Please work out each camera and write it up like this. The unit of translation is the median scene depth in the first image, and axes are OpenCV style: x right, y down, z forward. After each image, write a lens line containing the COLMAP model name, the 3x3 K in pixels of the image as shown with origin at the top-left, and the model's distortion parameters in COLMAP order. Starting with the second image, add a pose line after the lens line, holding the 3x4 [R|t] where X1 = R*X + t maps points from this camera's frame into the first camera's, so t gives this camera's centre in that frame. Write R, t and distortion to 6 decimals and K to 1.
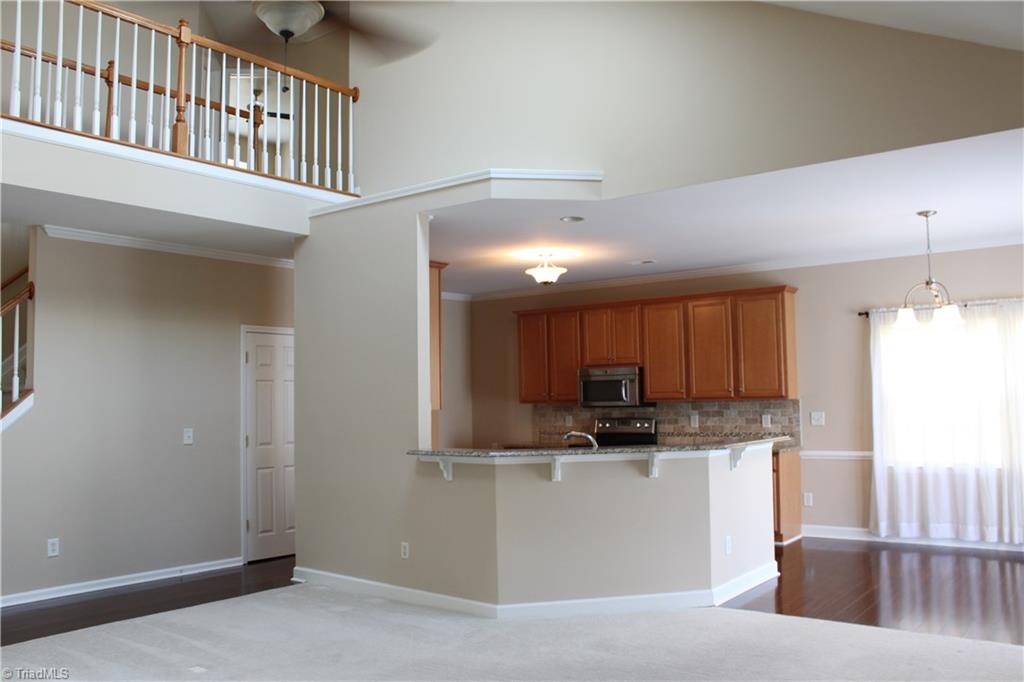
lens RADIAL K [[856.4, 0, 506.5], [0, 856.4, 345.5], [0, 0, 1]] dist [-0.134140, 0.086984]
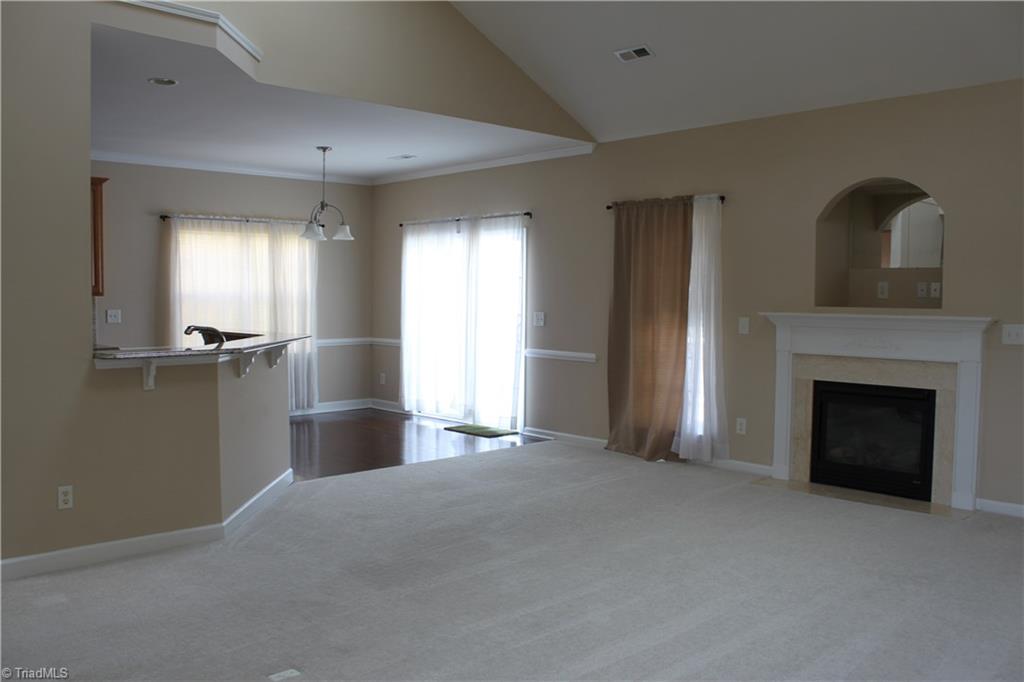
lens RADIAL K [[856.4, 0, 509.0], [0, 856.4, 341.0], [0, 0, 1]] dist [-0.134140, 0.086984]
pose [[0.159278, -0.035232, 0.986605, -0.603695], [-0.070316, 0.996420, 0.046935, 0.041512], [-0.984726, -0.076850, 0.156230, 0.433413]]
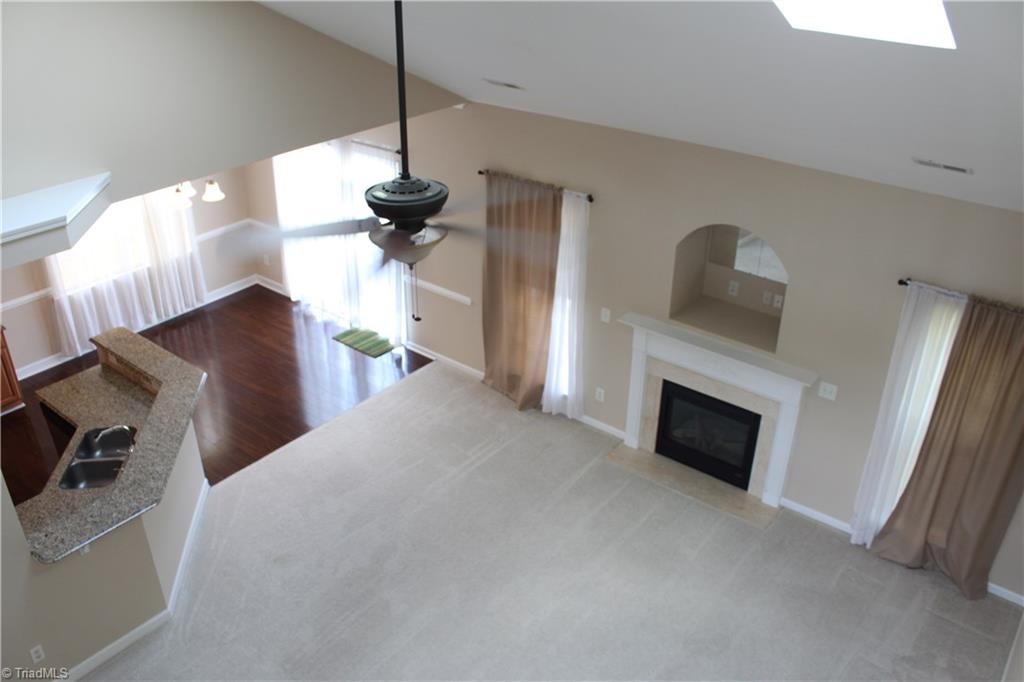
lens RADIAL K [[856.4, 0, 510.3], [0, 856.4, 338.8], [0, 0, 1]] dist [-0.134140, 0.086984]
pose [[0.025358, -0.463325, 0.885825, -0.566365], [-0.068481, 0.883224, 0.463925, -0.381716], [-0.997330, -0.072426, -0.009332, 0.447386]]
